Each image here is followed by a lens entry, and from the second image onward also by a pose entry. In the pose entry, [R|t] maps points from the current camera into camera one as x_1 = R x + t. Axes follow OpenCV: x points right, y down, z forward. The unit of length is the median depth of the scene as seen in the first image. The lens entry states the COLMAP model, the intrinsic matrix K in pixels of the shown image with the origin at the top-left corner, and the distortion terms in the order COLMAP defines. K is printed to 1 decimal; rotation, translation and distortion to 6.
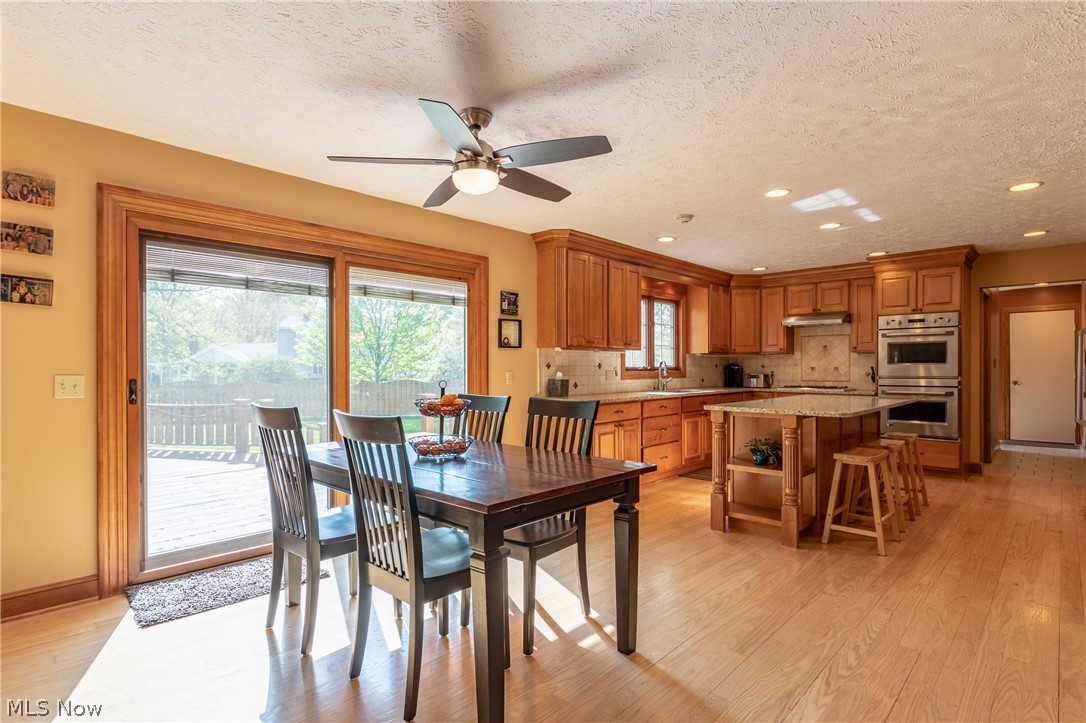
lens RADIAL K [[553.7, 0, 542.9], [0, 553.7, 368.9], [0, 0, 1]] dist [0.001514, 0.000624]
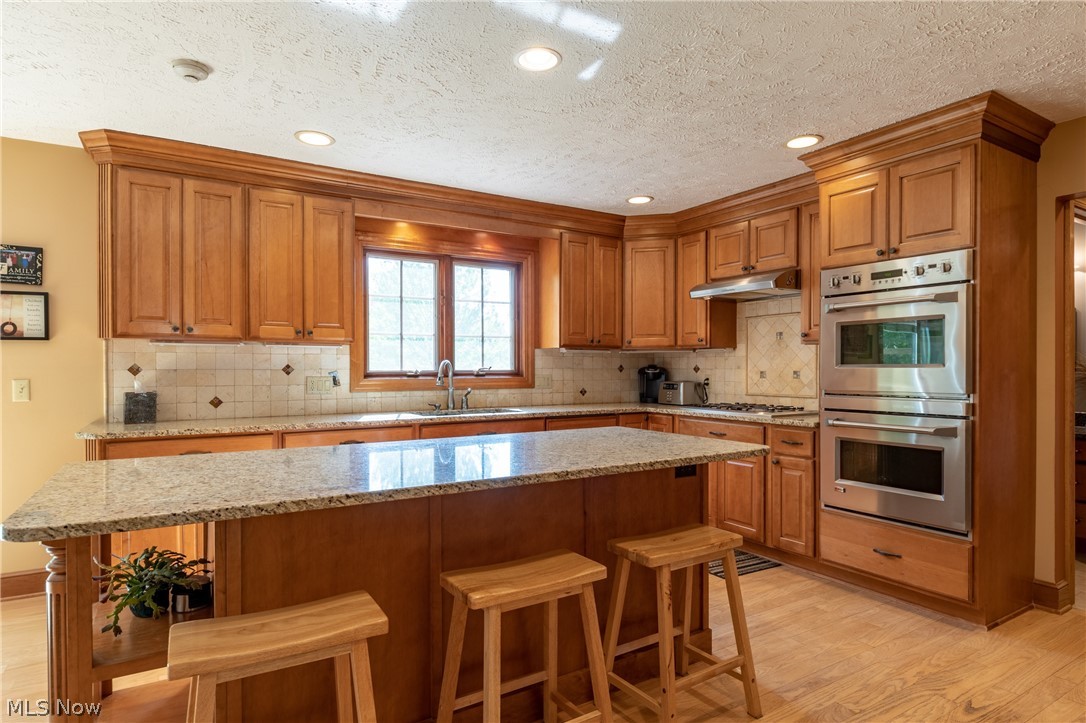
lens RADIAL K [[597.6, 0, 549.7], [0, 597.6, 369.8], [0, 0, 1]] dist [-0.005684, -0.000422]
pose [[0.964457, 0.000727, -0.264240, 0.515002], [-0.000641, 1.000000, 0.000412, -0.005205], [0.264240, -0.000228, 0.964457, 0.420641]]
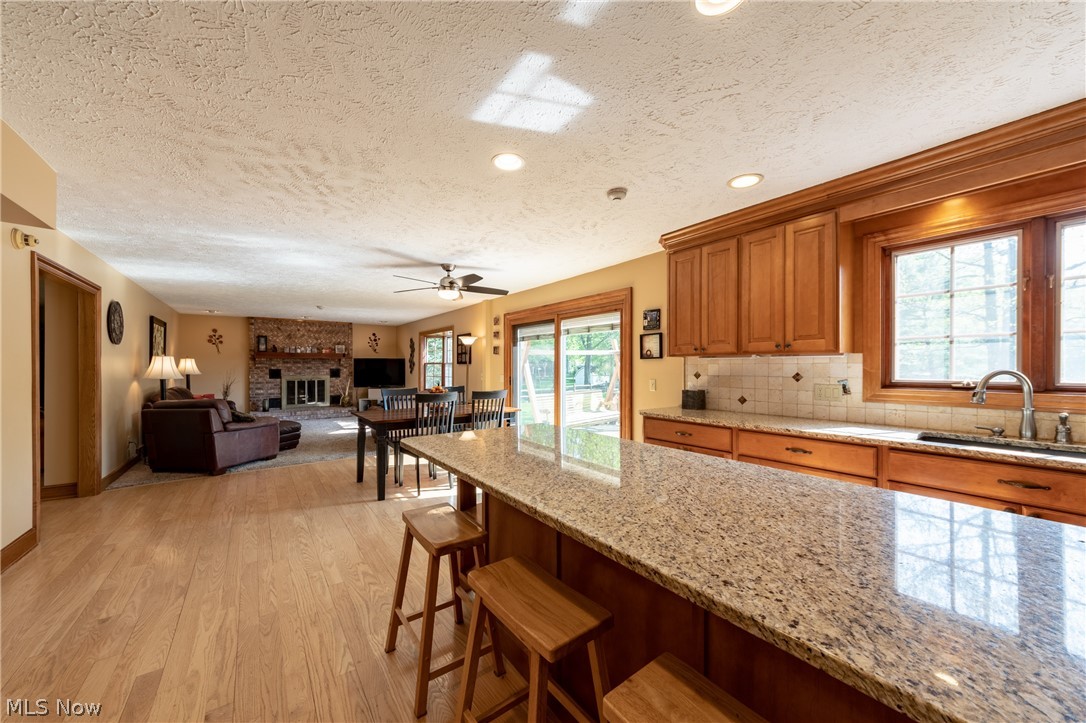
lens RADIAL K [[396.3, 0, 539.1], [0, 396.3, 368.5], [0, 0, 1]] dist [0.002063, 0.000350]
pose [[-0.197013, 0.009033, -0.980359, 0.614479], [0.002574, 0.999959, 0.008697, -0.020005], [0.980397, -0.000810, -0.197028, 0.731666]]
